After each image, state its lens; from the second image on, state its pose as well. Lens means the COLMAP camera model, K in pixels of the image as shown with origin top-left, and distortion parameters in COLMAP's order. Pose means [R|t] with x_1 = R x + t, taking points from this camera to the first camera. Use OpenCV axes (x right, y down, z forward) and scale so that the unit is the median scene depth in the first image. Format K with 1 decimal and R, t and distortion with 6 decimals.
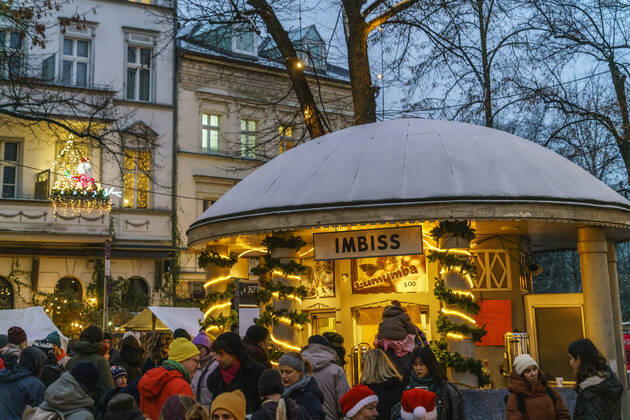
lens RADIAL K [[1107.2, 0, 316.4], [0, 1107.2, 91.0], [0, 0, 1]] dist [0.057223, 0.067046]
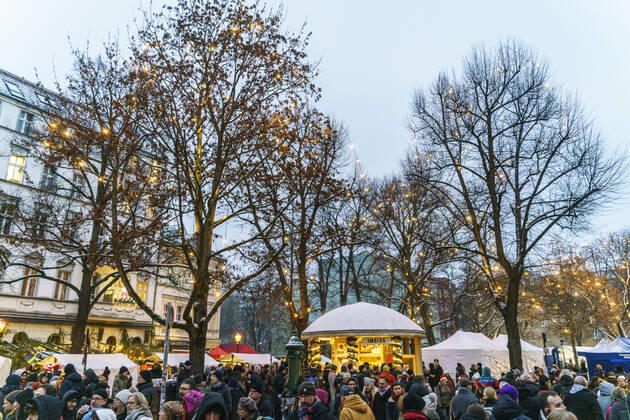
lens RADIAL K [[526.2, 0, 316.4], [0, 526.2, 186.6], [0, 0, 1]] dist [0.006137, -0.003360]
pose [[0.914436, 0.142097, 0.378967, -0.801139], [-0.100012, 0.986638, -0.128623, -0.118391], [-0.392180, 0.079716, 0.916428, -0.563947]]
